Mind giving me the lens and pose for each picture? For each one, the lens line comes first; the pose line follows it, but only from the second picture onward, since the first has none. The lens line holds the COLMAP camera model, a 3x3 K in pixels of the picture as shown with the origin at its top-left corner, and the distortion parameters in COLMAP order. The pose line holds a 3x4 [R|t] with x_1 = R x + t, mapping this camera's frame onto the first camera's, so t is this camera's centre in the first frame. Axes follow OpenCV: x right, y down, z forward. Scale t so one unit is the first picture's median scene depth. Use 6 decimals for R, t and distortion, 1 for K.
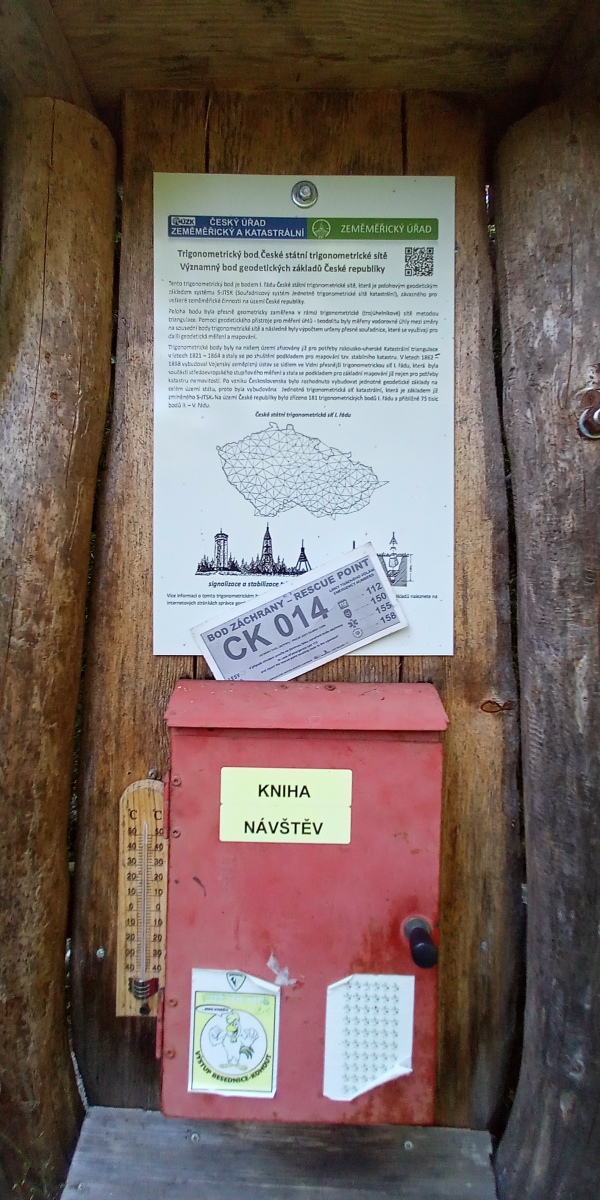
lens RADIAL K [[584.8, 0, 291.9], [0, 584.8, 581.8], [0, 0, 1]] dist [0.014791, -0.008223]
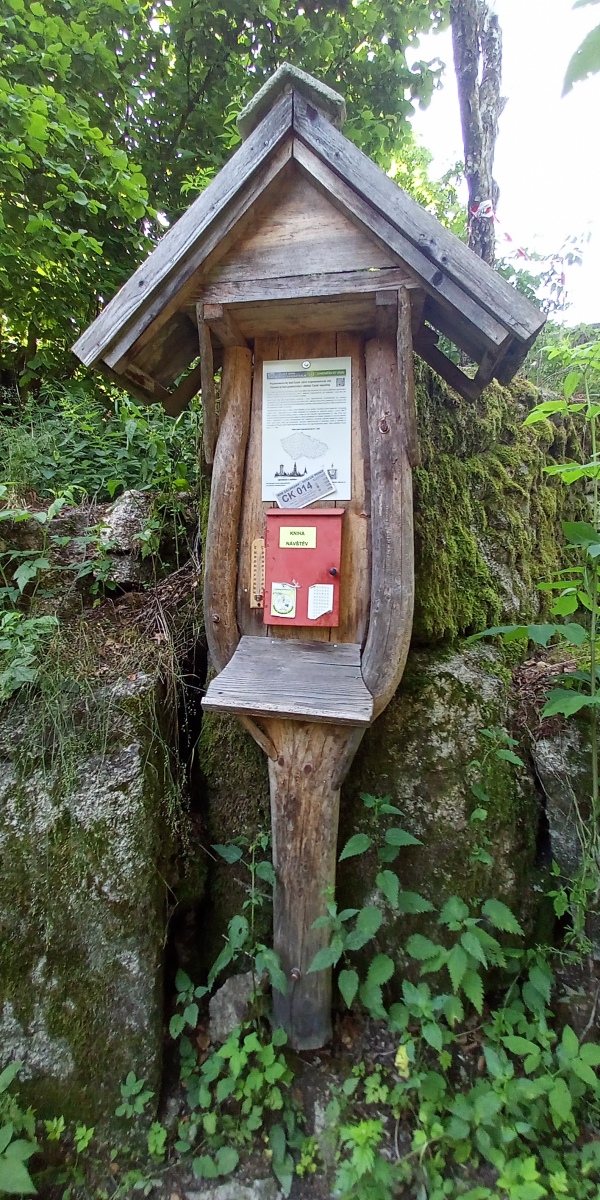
lens RADIAL K [[584.8, 0, 294.4], [0, 584.8, 577.6], [0, 0, 1]] dist [0.014791, -0.008223]
pose [[0.988456, 0.001408, -0.151504, 0.471163], [-0.005012, 0.999713, -0.023406, 0.654044], [0.151428, 0.023895, 0.988179, -2.338977]]
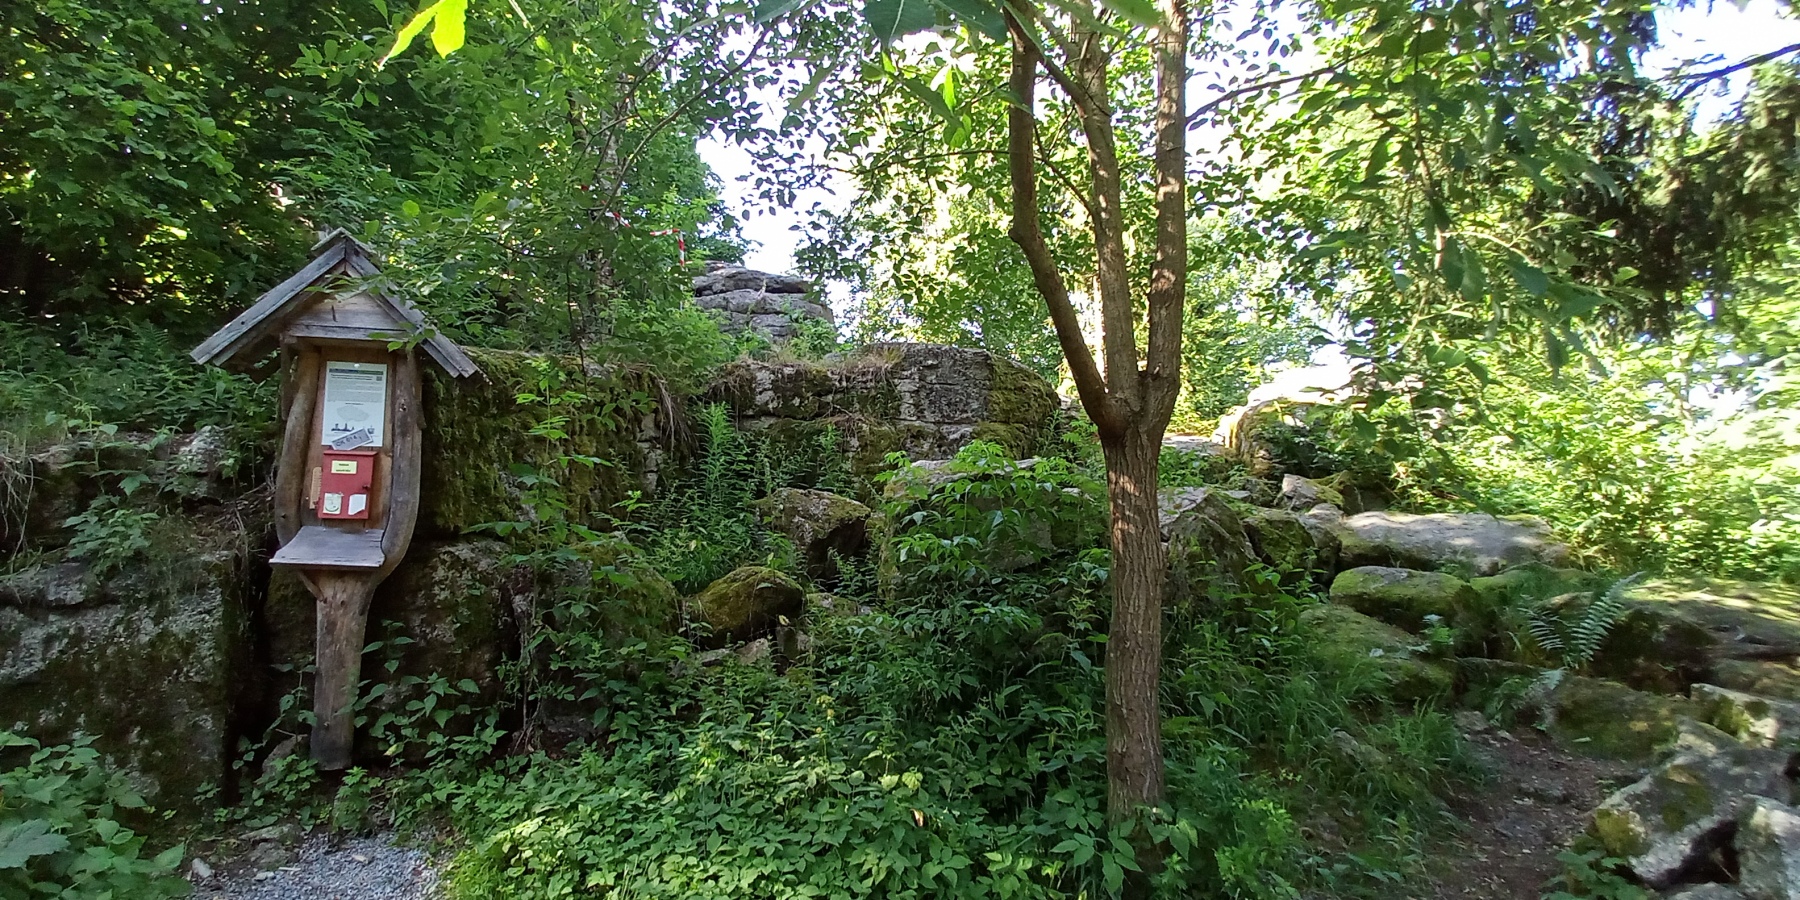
lens RADIAL K [[877.2, 0, 905.5], [0, 877.2, 459.5], [0, 0, 1]] dist [0.014791, -0.008223]
pose [[0.954154, 0.027622, 0.298039, 2.622581], [0.006106, 0.993729, -0.111646, 1.258845], [-0.299254, 0.108348, 0.948002, -8.771801]]
